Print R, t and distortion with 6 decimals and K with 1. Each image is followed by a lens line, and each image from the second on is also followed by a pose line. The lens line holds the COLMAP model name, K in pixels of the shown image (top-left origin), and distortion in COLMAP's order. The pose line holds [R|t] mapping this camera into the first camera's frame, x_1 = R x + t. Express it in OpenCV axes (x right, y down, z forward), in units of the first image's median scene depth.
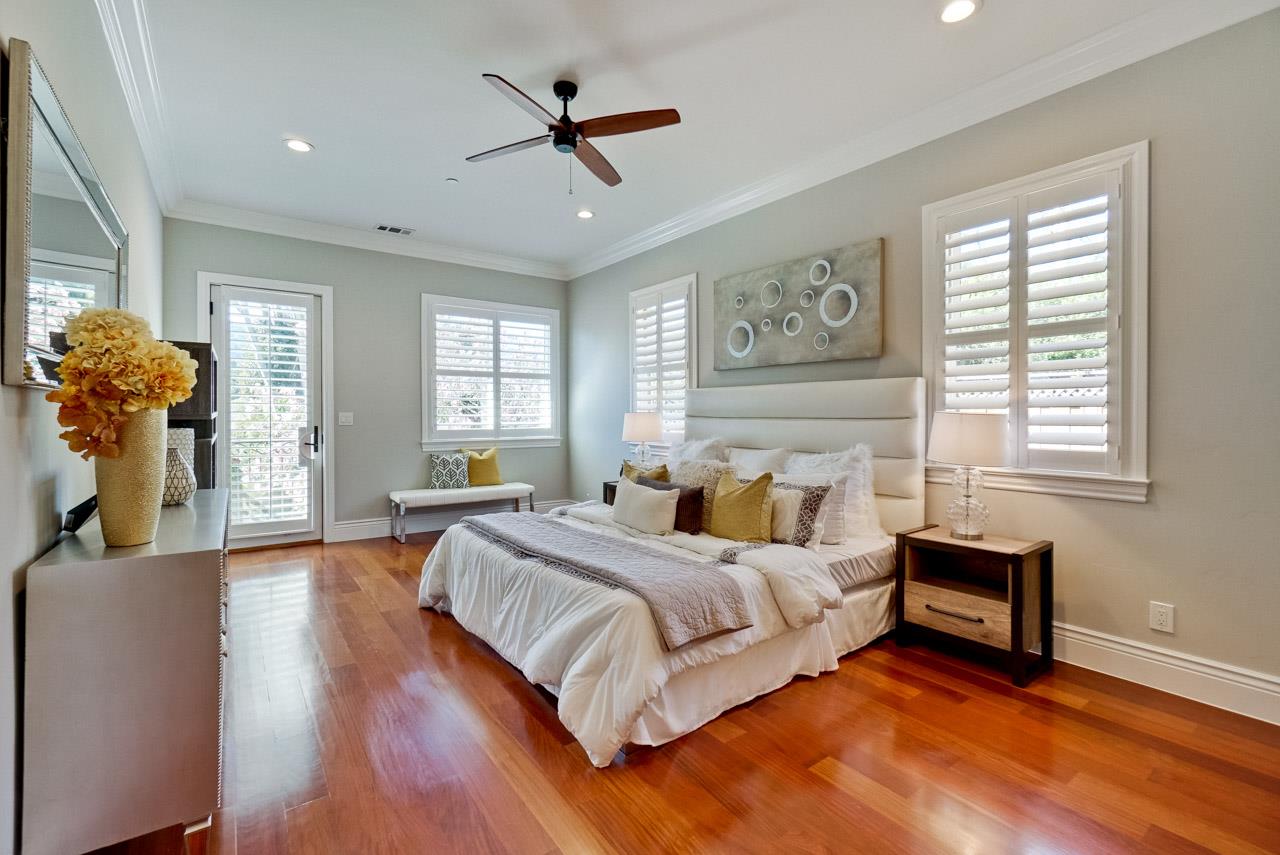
lens RADIAL K [[563.3, 0, 633.2], [0, 563.3, 418.6], [0, 0, 1]] dist [-0.001097, 0.000941]
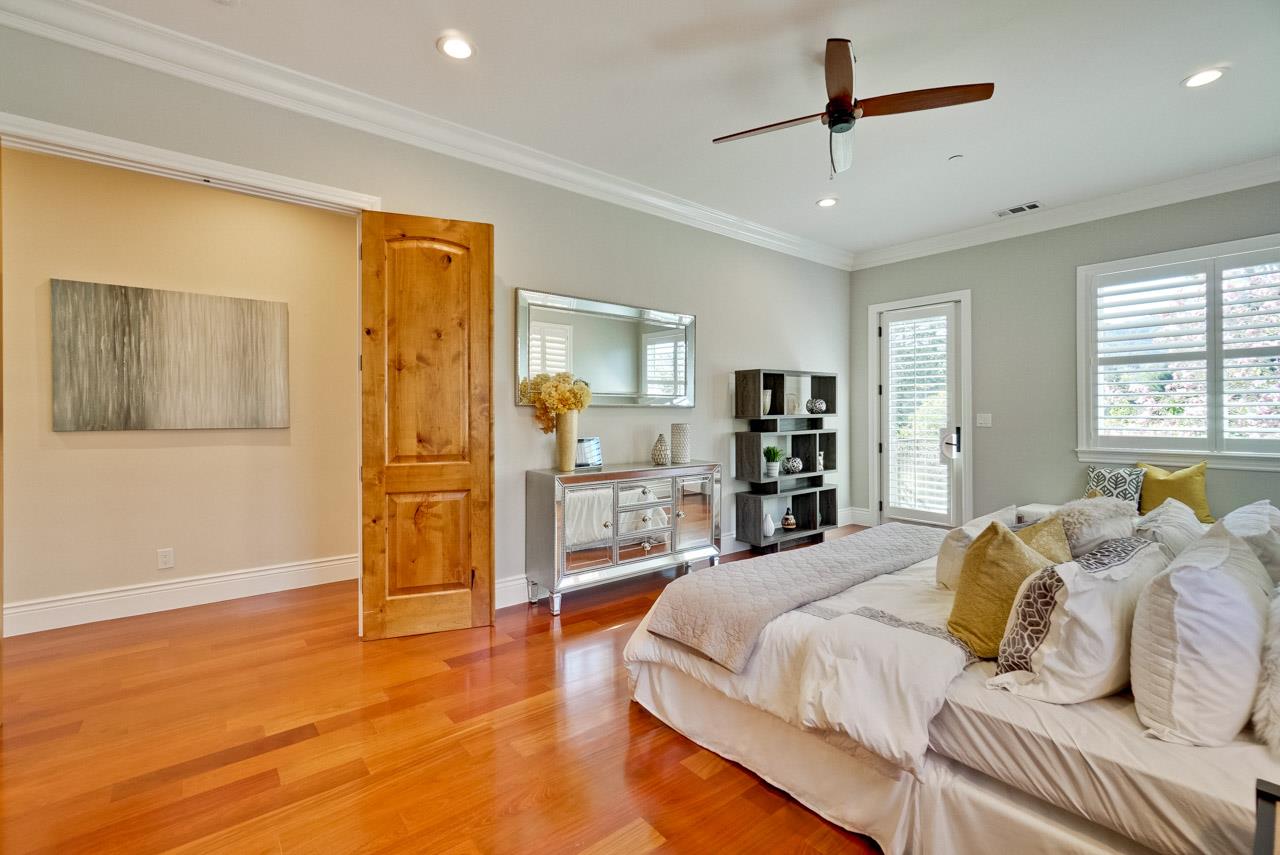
lens RADIAL K [[563.3, 0, 634.0], [0, 563.3, 421.7], [0, 0, 1]] dist [-0.001097, 0.000941]
pose [[0.043580, 0.010874, -0.998991, 0.447606], [-0.006342, 0.999924, 0.010607, -0.003716], [0.999030, 0.005873, 0.043646, 0.356232]]
